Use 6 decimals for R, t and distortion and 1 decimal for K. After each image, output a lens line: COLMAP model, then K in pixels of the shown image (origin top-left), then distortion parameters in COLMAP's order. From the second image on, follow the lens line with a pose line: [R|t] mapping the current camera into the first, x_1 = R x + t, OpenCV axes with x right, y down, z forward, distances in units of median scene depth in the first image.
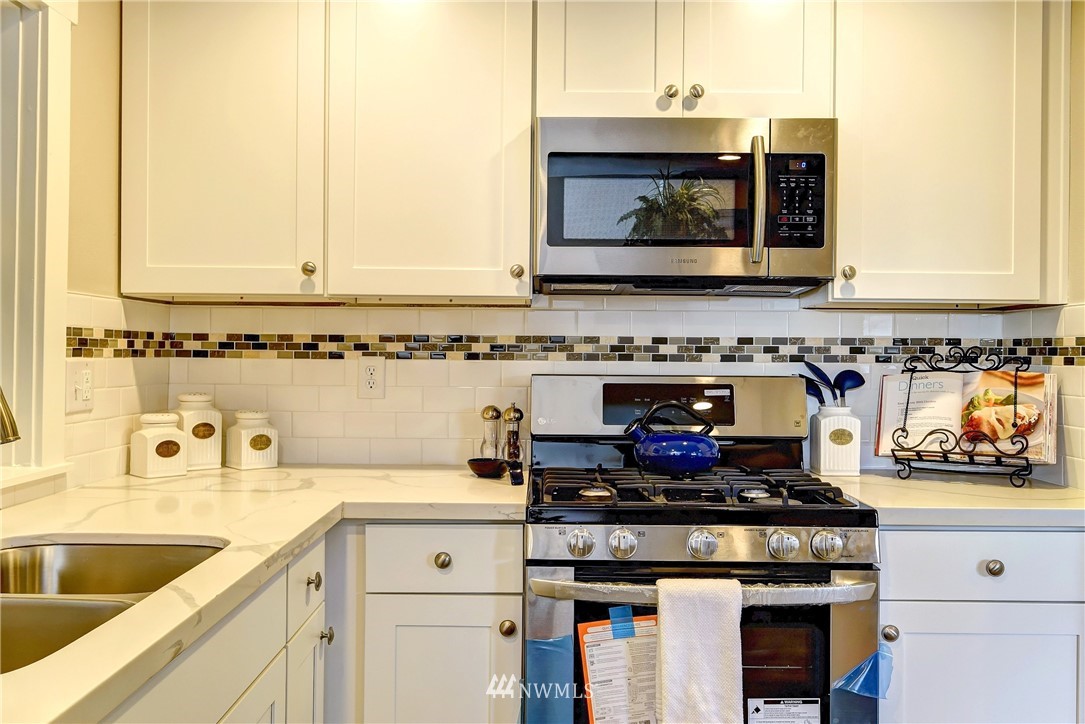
lens RADIAL K [[898.9, 0, 528.4], [0, 898.9, 355.1], [0, 0, 1]] dist [-0.001238, -0.001287]
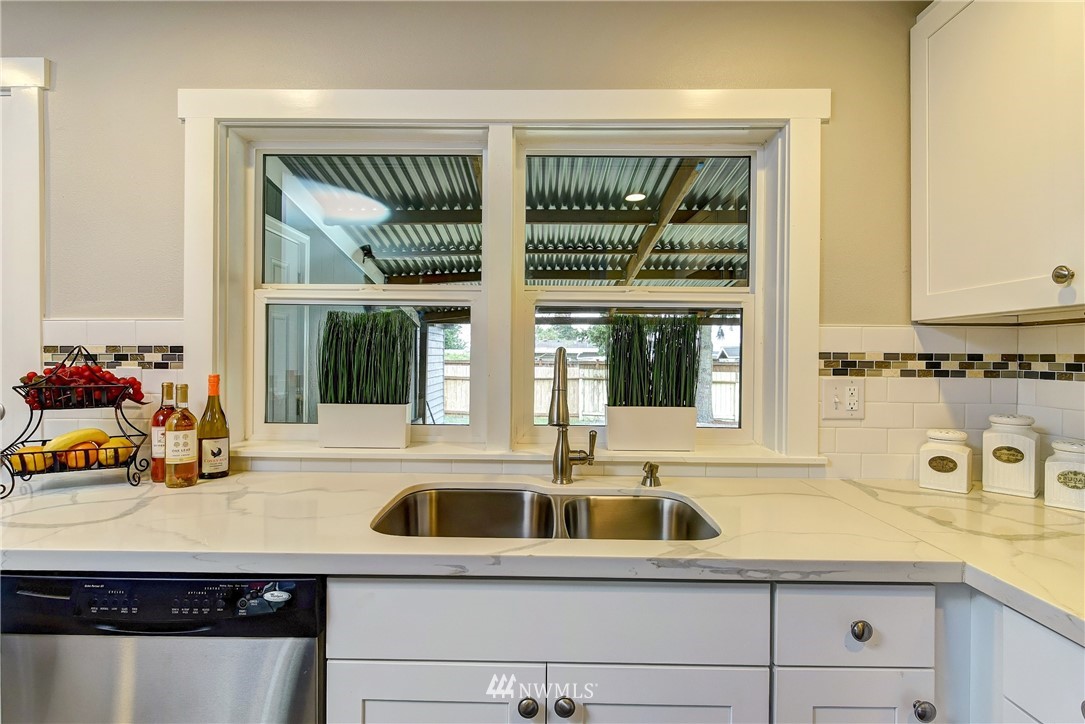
lens RADIAL K [[546.3, 0, 534.2], [0, 546.3, 357.6], [0, 0, 1]] dist [-0.001424, -0.000958]
pose [[-0.002717, -0.008433, -0.999961, 0.227601], [-0.010180, 0.999913, -0.008405, -0.010584], [0.999944, 0.010156, -0.002803, 0.480496]]
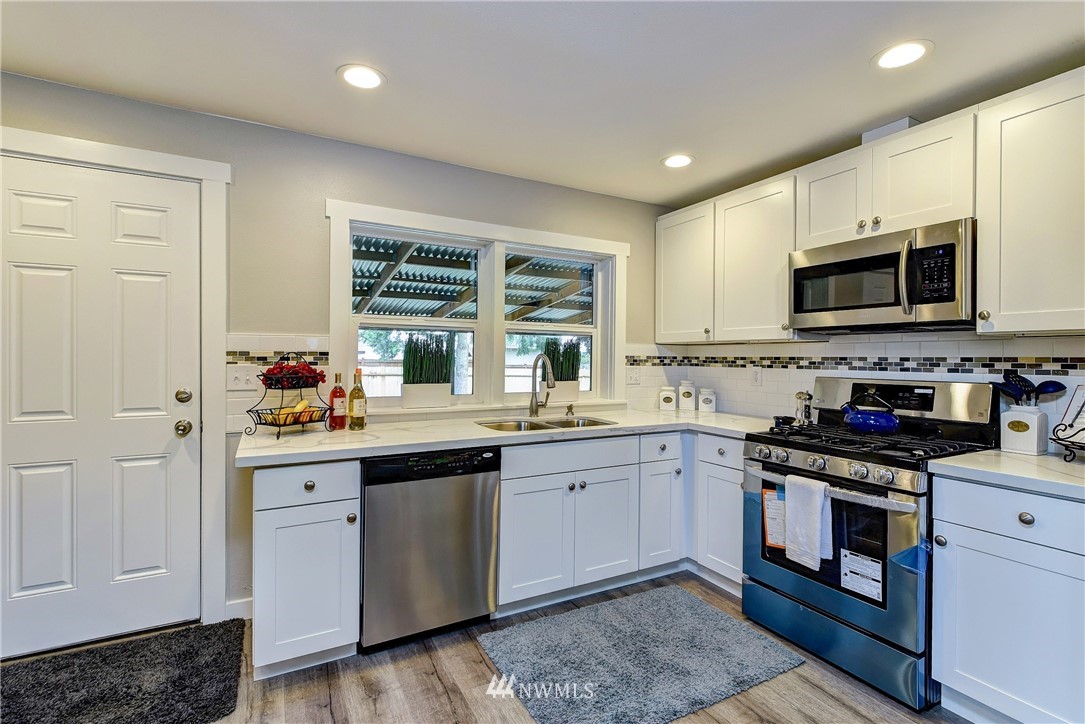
lens RADIAL K [[492.2, 0, 536.0], [0, 492.2, 358.0], [0, 0, 1]] dist [0.024141, -0.022552]
pose [[0.486137, -0.003192, -0.873877, 0.650180], [-0.005348, 0.999964, -0.006628, -0.009059], [0.873866, 0.007896, 0.486102, -0.062084]]
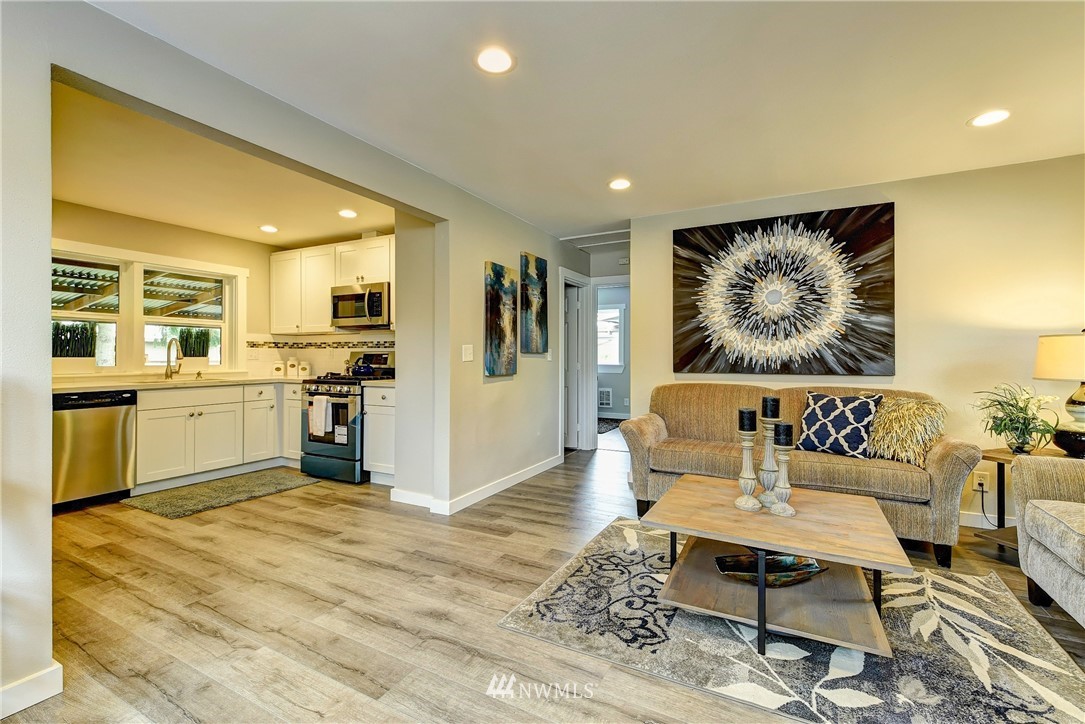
lens RADIAL K [[474.8, 0, 535.8], [0, 474.8, 357.4], [0, 0, 1]] dist [0.015949, -0.010264]
pose [[0.888127, -0.005214, -0.459568, 1.621348], [0.004868, 0.999986, -0.001937, 0.053606], [0.459572, -0.000517, 0.888140, -0.429470]]
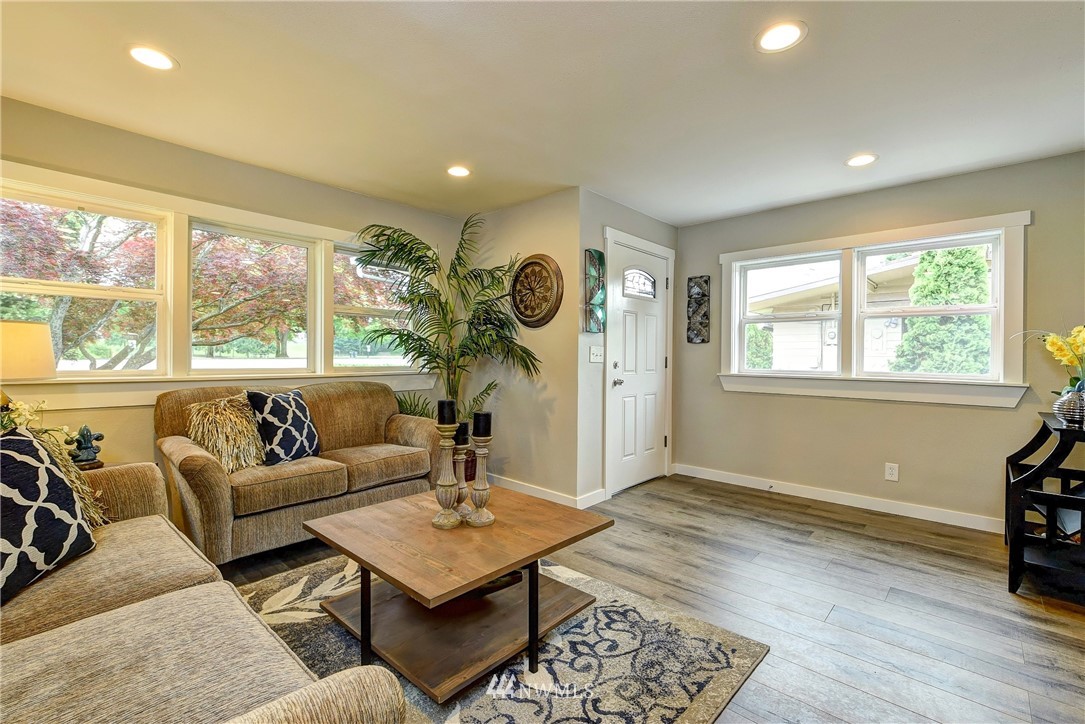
lens RADIAL K [[474.8, 0, 535.8], [0, 474.8, 357.4], [0, 0, 1]] dist [0.015949, -0.010264]
pose [[-0.740808, -0.016486, 0.671515, 0.981759], [-0.012796, 0.999864, 0.010430, 0.048363], [-0.671595, -0.000866, -0.740918, 1.025481]]
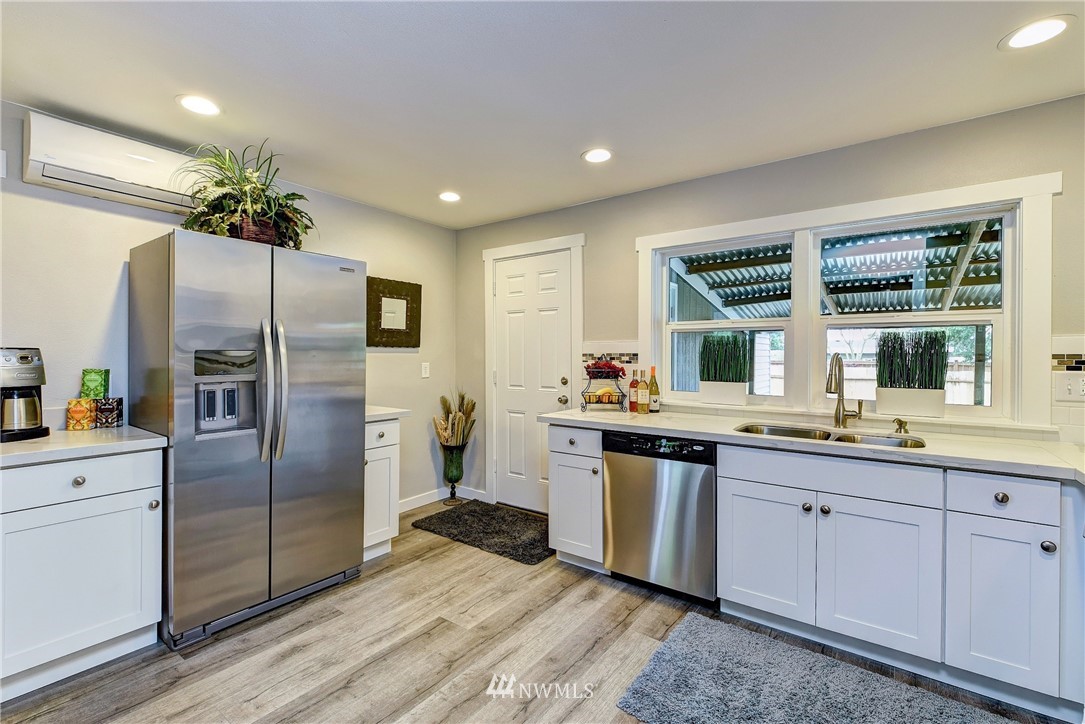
lens RADIAL K [[474.8, 0, 535.8], [0, 474.8, 357.4], [0, 0, 1]] dist [0.015949, -0.010264]
pose [[-0.584655, -0.008999, -0.811232, 0.761805], [-0.011293, 0.999932, -0.002954, -0.008027], [0.811203, 0.007434, -0.584717, 0.576635]]
